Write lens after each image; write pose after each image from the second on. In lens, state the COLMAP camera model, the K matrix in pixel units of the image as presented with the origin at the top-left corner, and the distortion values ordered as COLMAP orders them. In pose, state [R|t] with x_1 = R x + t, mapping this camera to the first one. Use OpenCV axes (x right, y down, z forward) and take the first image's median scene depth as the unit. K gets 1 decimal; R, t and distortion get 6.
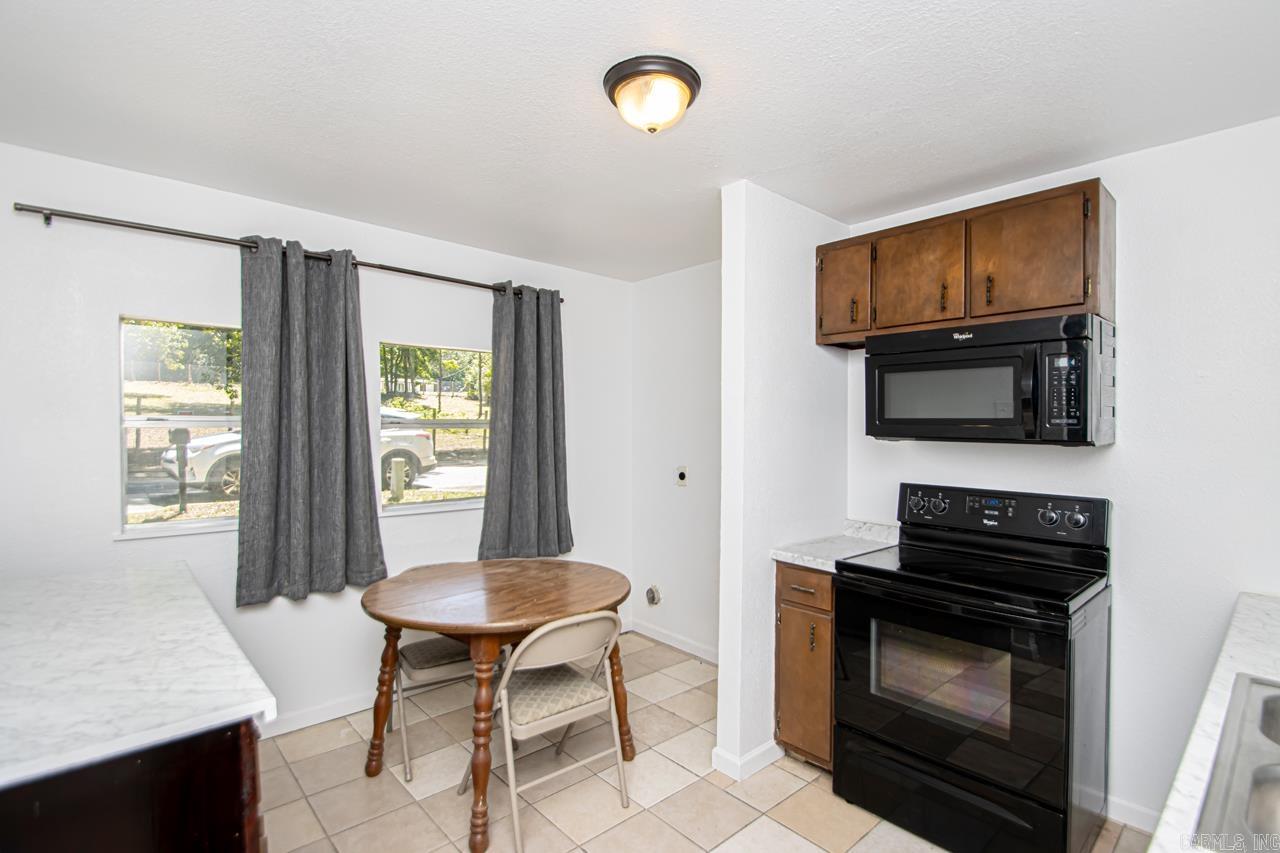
lens RADIAL K [[599.7, 0, 640.0], [0, 599.7, 426.5], [0, 0, 1]] dist [0.024997, -0.019557]
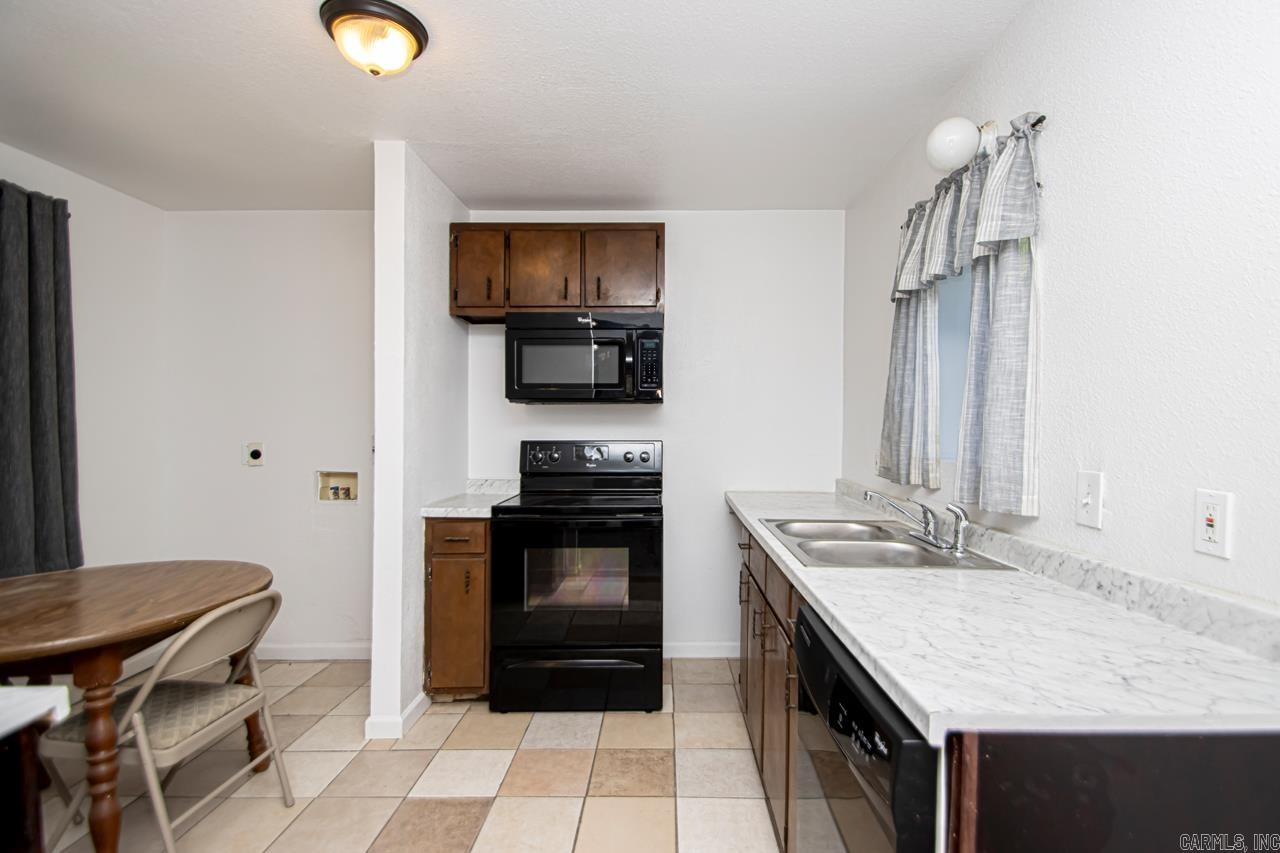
lens RADIAL K [[623.9, 0, 654.3], [0, 623.9, 423.6], [0, 0, 1]] dist [0.022417, -0.022031]
pose [[0.678078, -0.009544, 0.734928, -0.323810], [0.007039, 0.999954, 0.006491, 0.060114], [-0.734956, 0.000772, 0.678114, -0.024148]]
